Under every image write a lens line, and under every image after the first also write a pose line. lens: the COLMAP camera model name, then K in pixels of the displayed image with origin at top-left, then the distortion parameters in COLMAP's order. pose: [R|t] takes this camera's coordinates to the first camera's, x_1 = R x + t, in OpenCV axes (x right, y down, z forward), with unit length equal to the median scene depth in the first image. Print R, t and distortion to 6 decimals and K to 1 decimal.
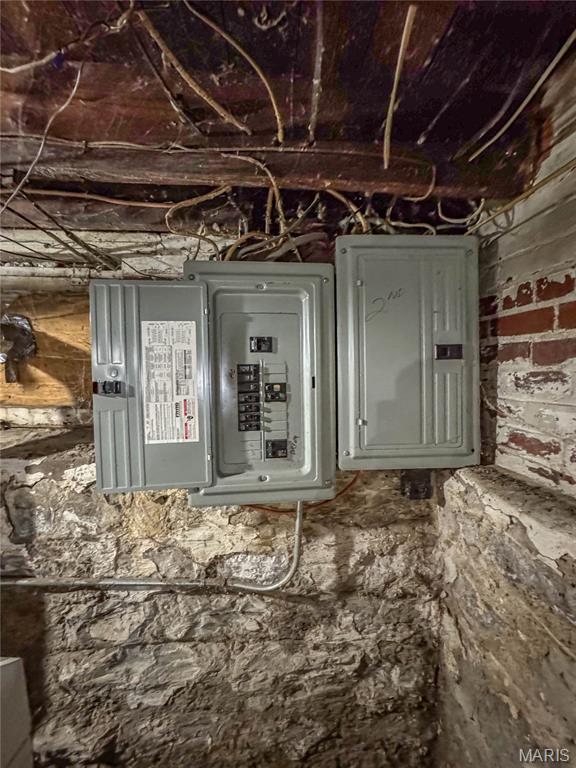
lens RADIAL K [[321.0, 0, 288.8], [0, 321.0, 379.1], [0, 0, 1]] dist [-0.011293, 0.000537]
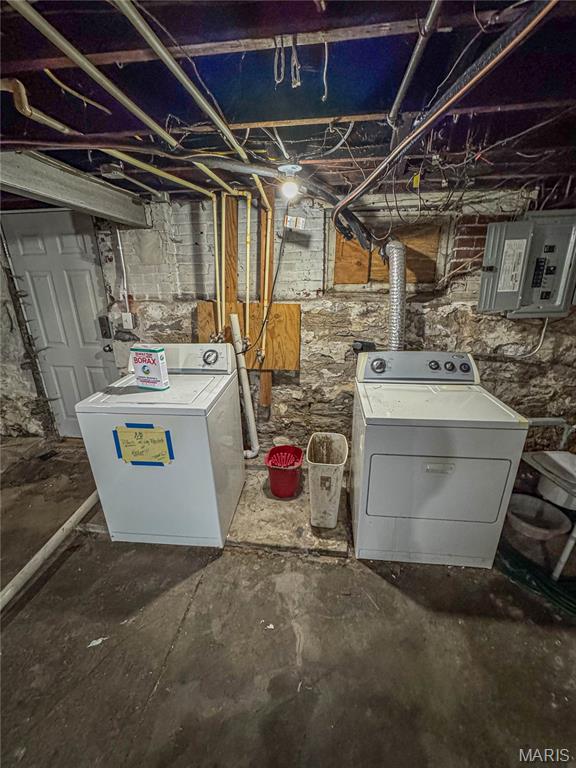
lens RADIAL K [[321.0, 0, 285.4], [0, 321.0, 384.6], [0, 0, 1]] dist [-0.011293, 0.000537]
pose [[0.985085, 0.034839, -0.168505, -1.380644], [0.015441, 0.957439, 0.288221, 0.126327], [0.171375, -0.286524, 0.942621, -1.594282]]
